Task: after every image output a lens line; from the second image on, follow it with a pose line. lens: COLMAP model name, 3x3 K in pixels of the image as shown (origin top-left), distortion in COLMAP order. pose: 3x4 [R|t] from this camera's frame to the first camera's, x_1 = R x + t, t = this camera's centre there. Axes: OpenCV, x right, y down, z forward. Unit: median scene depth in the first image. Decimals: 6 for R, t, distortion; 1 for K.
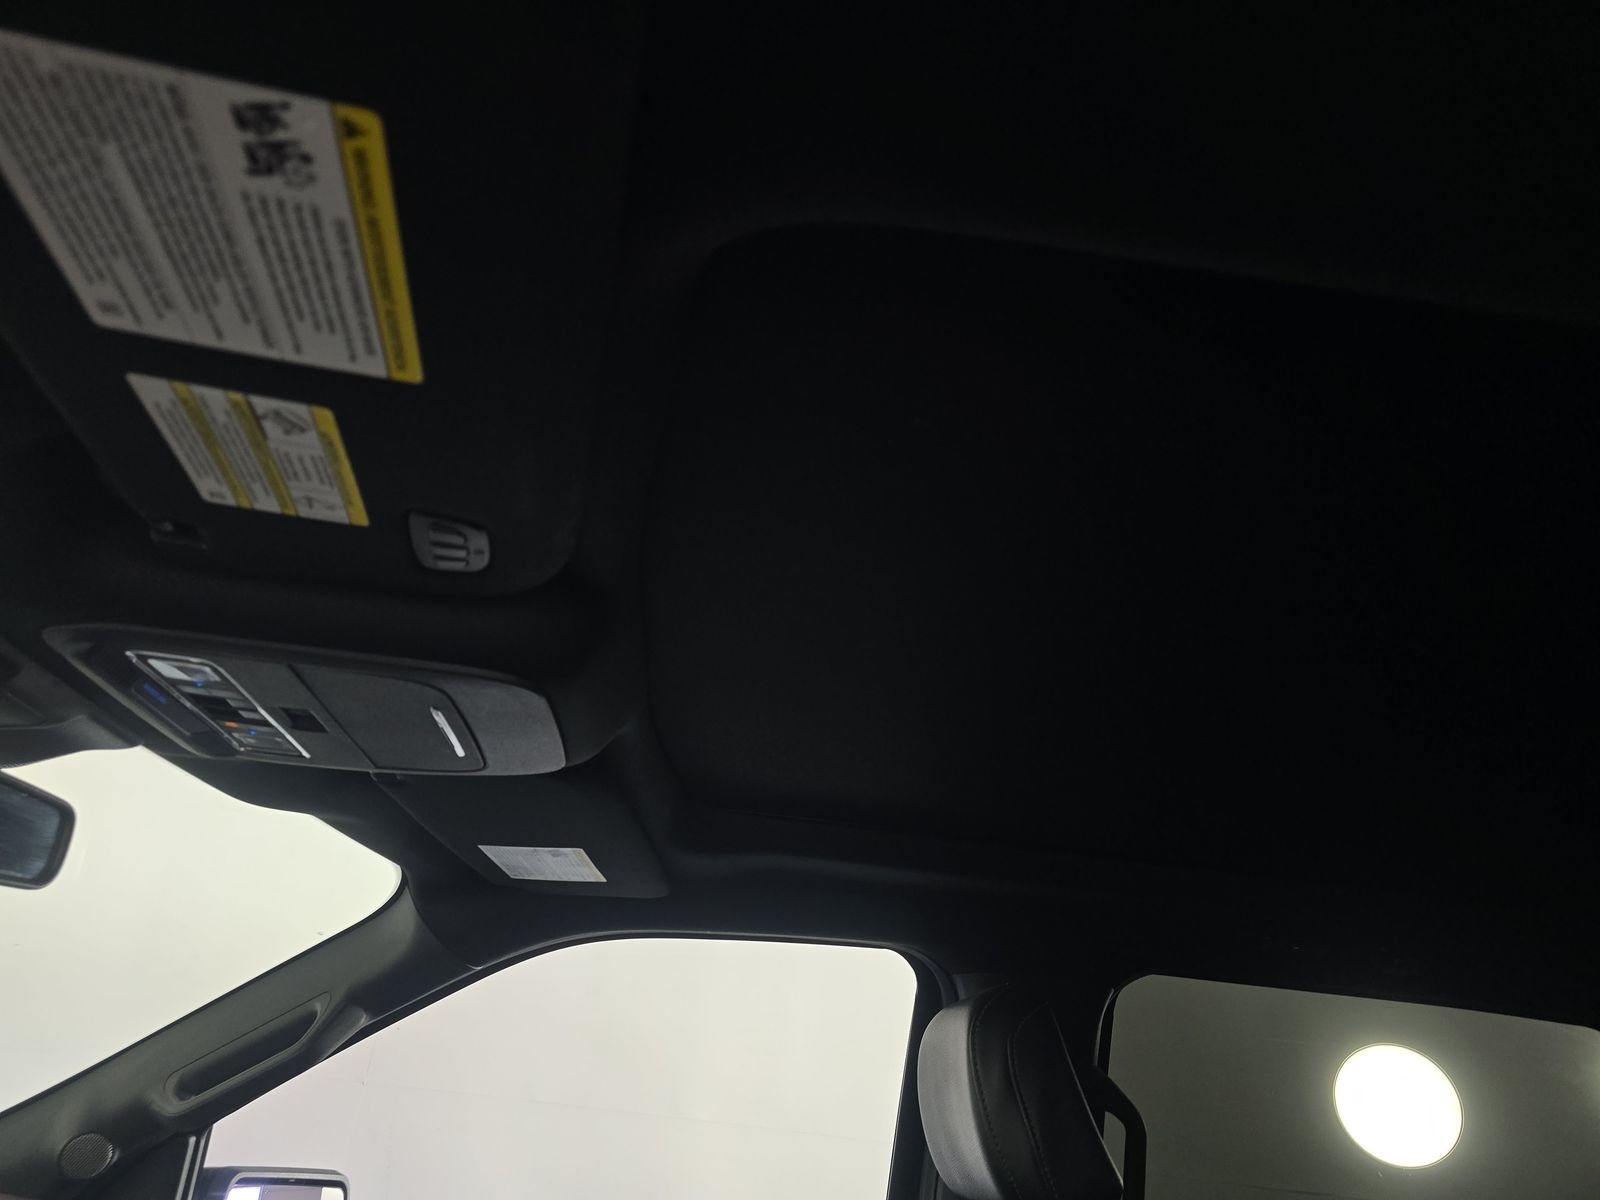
lens RADIAL K [[1080.4, 0, 800.0], [0, 1080.4, 600.0], [0, 0, 1]] dist [0.047147, -0.048496]
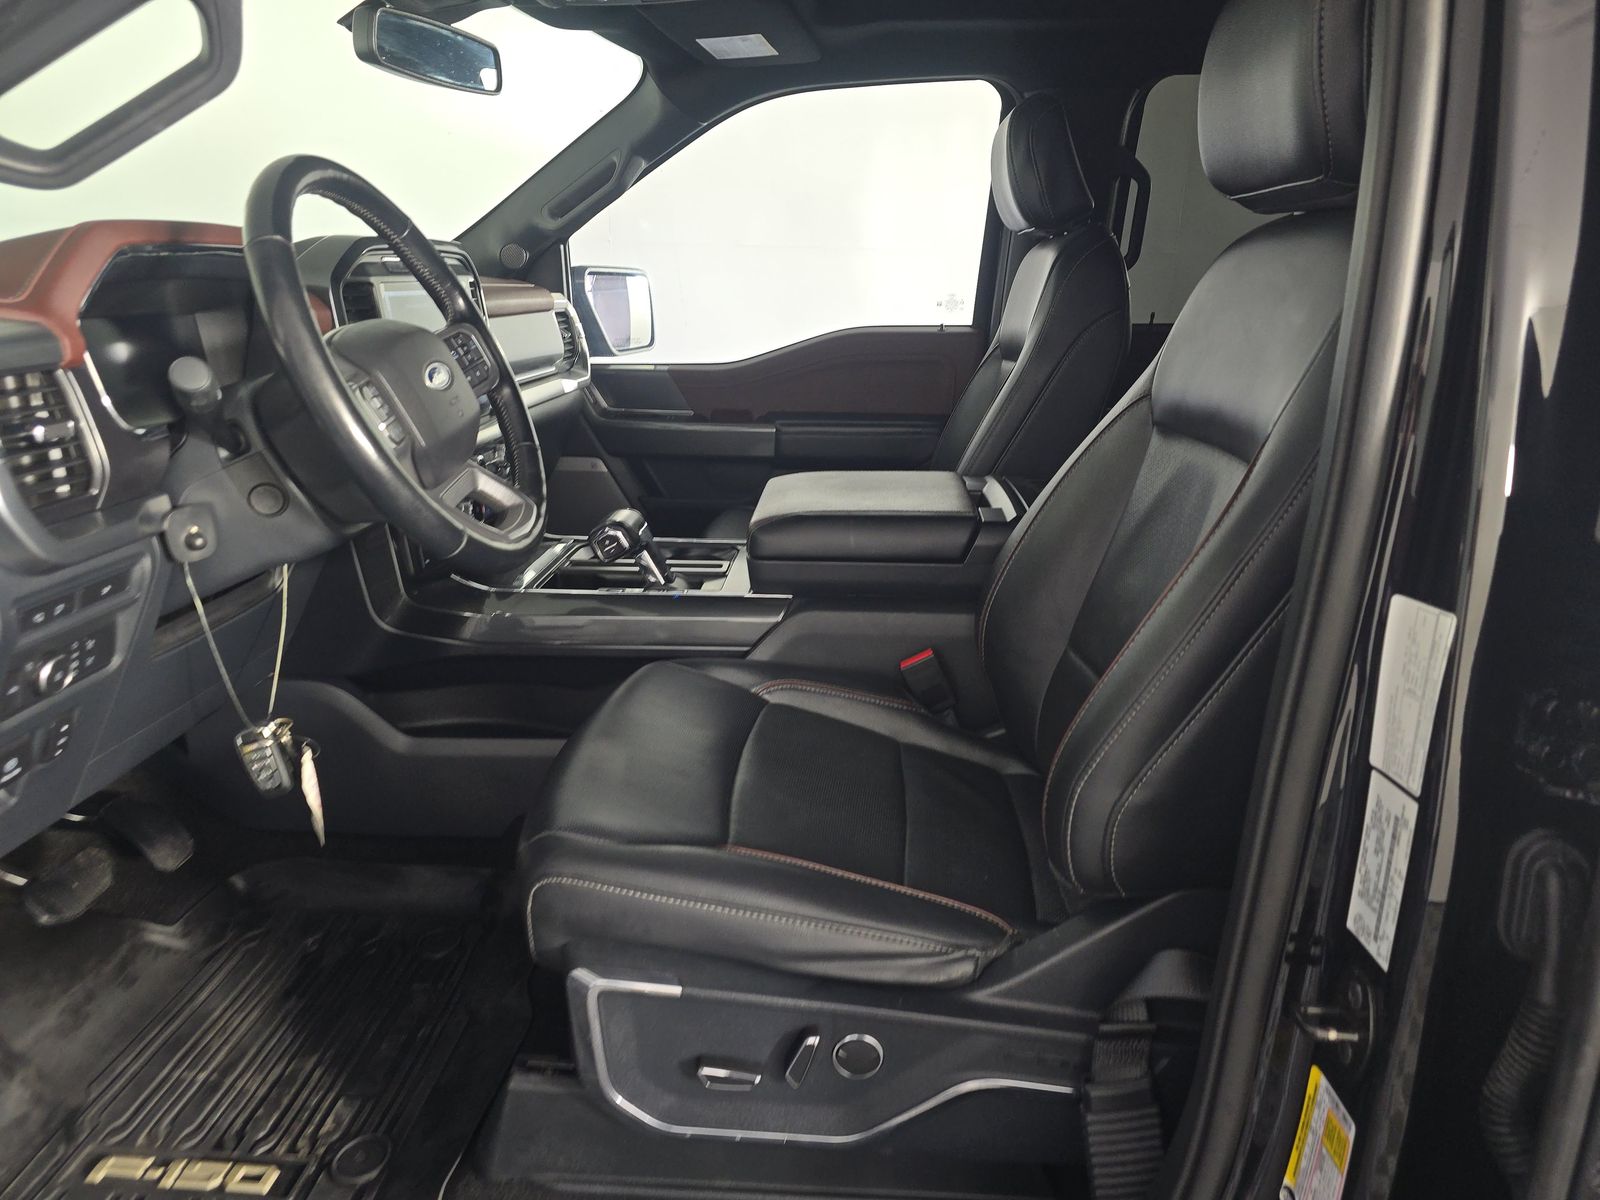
lens RADIAL K [[1080.4, 0, 800.0], [0, 1080.4, 600.0], [0, 0, 1]] dist [0.047147, -0.048496]
pose [[0.983266, -0.029282, -0.179808, 0.100035], [0.141552, 0.744115, 0.652883, -0.157133], [0.114680, -0.667410, 0.735808, -0.603150]]
